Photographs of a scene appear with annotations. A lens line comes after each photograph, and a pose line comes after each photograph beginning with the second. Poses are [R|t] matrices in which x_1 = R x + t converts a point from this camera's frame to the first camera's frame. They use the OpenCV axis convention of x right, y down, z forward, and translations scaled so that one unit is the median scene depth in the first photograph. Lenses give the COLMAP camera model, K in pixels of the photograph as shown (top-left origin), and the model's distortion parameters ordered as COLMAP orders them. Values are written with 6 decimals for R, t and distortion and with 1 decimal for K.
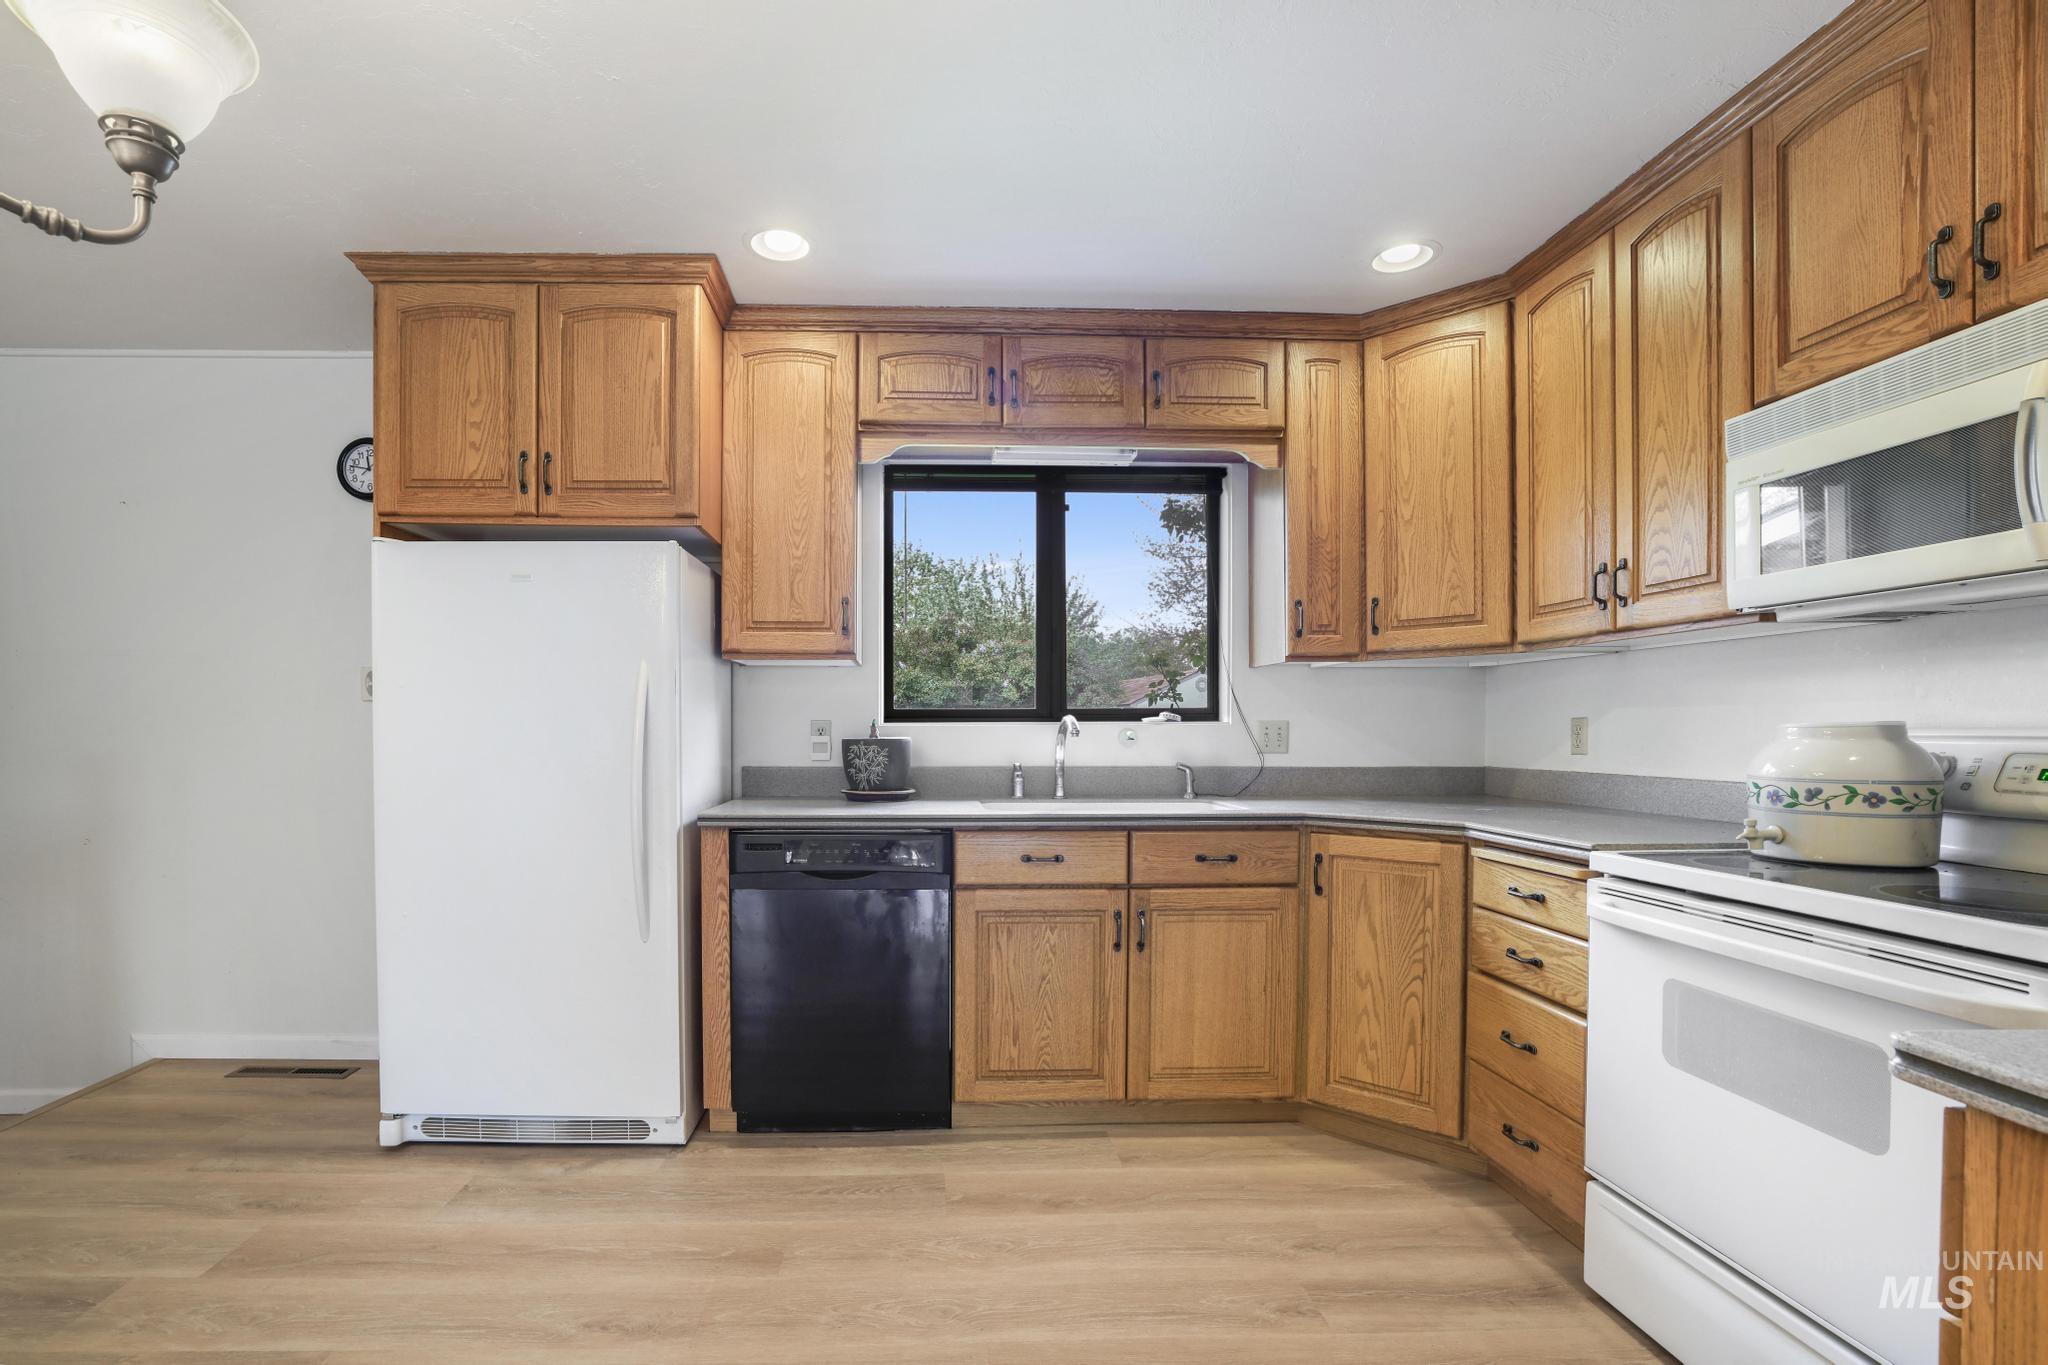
lens RADIAL K [[936.8, 0, 1000.6], [0, 936.8, 738.6], [0, 0, 1]] dist [-0.031388, 0.000710]
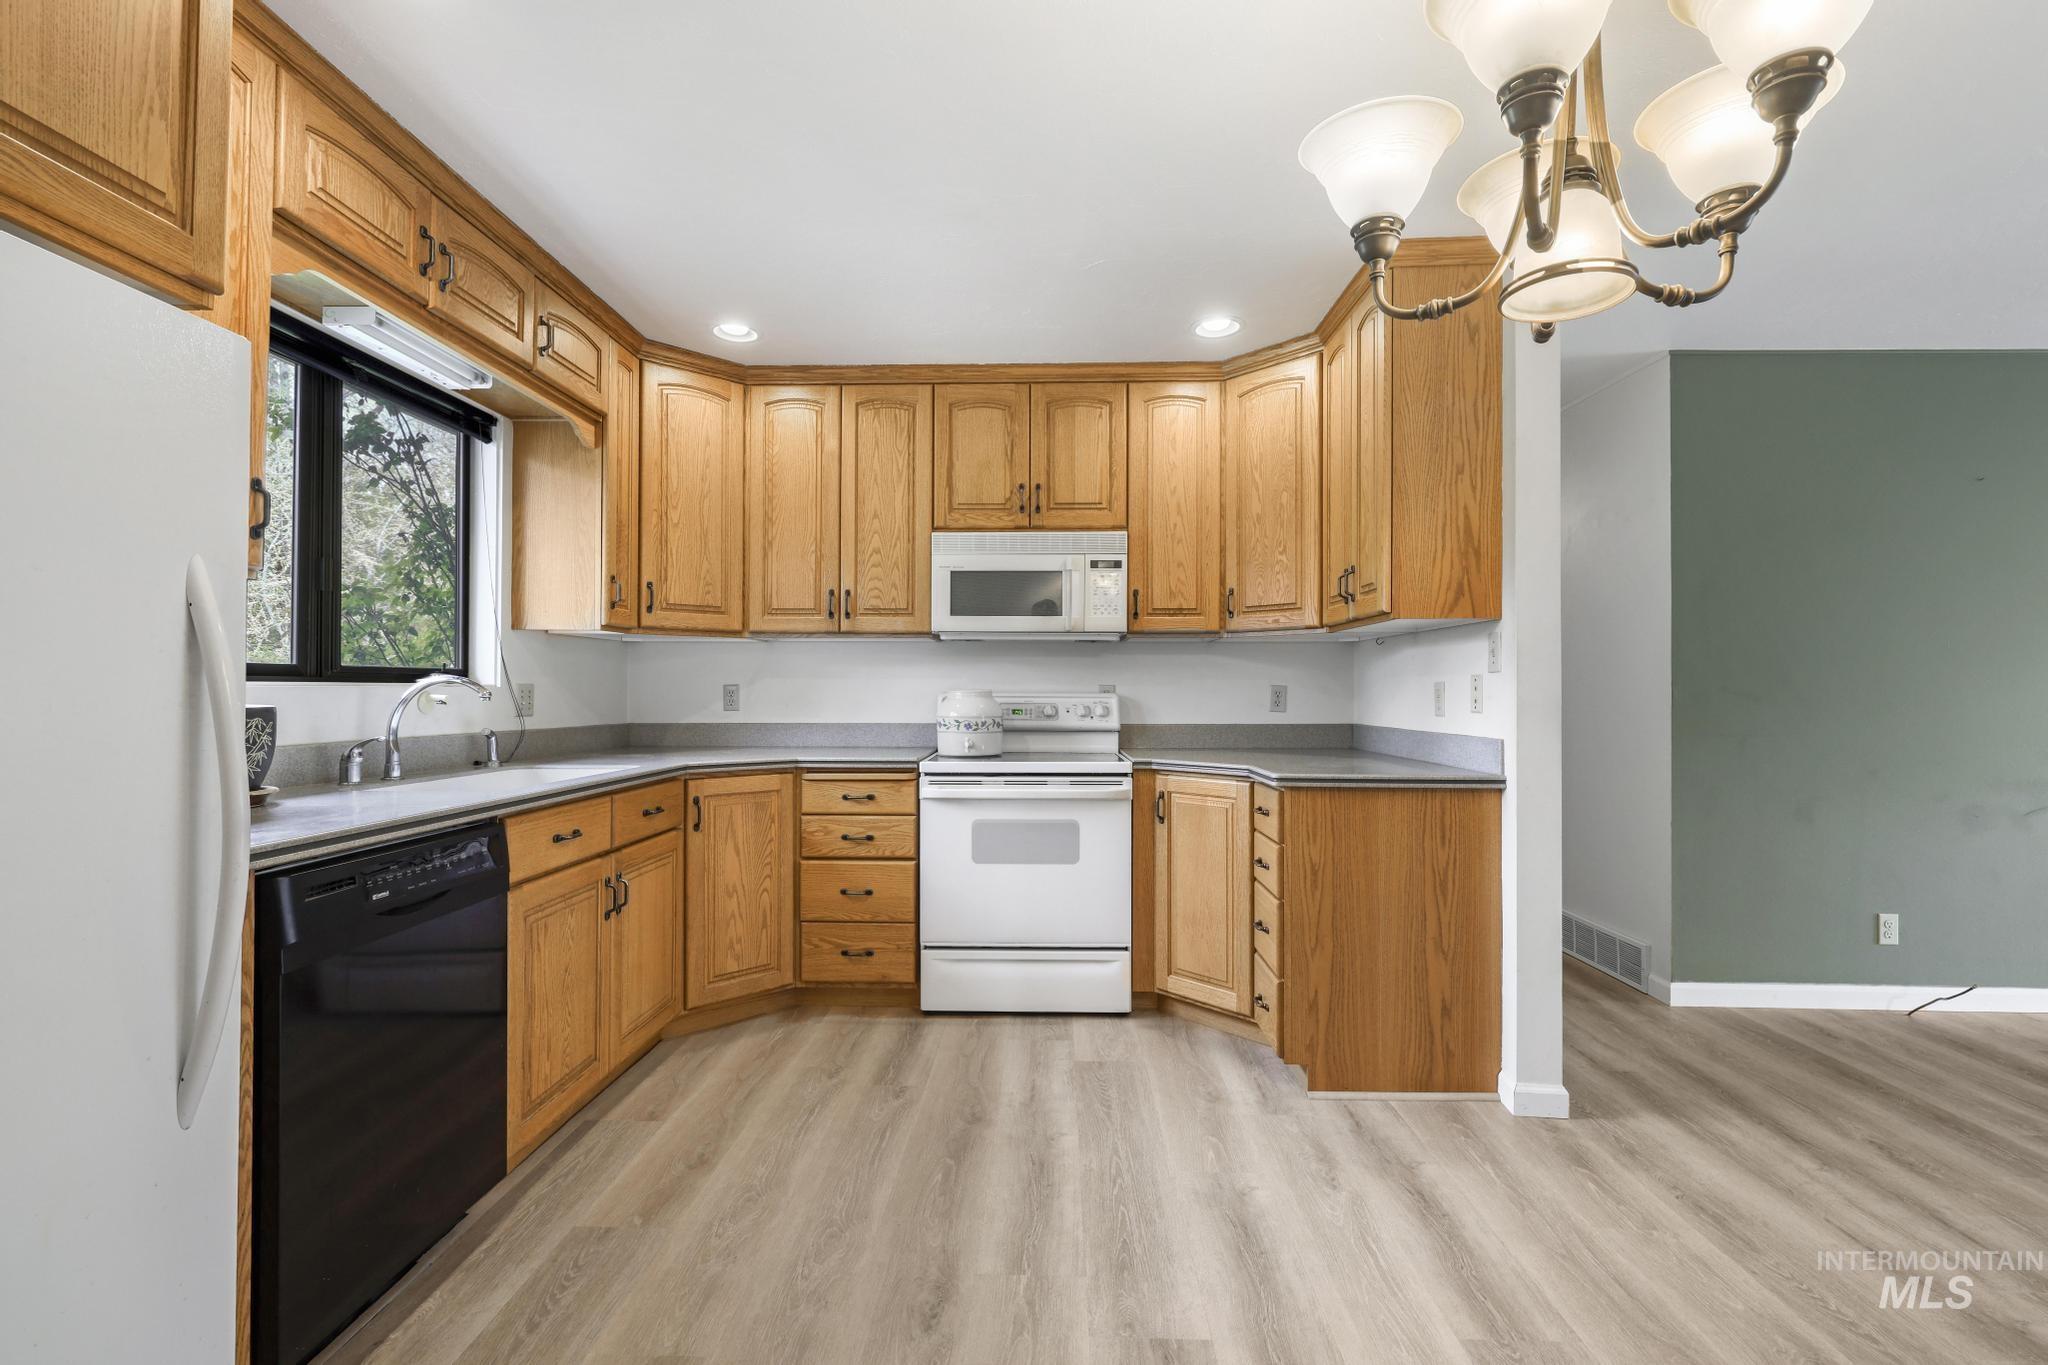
lens RADIAL K [[930.1, 0, 998.7], [0, 930.1, 673.3], [0, 0, 1]] dist [-0.017876, 0.000812]
pose [[0.061236, 0.025144, 0.997807, -0.821290], [0.010070, 0.999616, -0.025807, 0.000104], [-0.998073, 0.011628, 0.060959, 0.536842]]
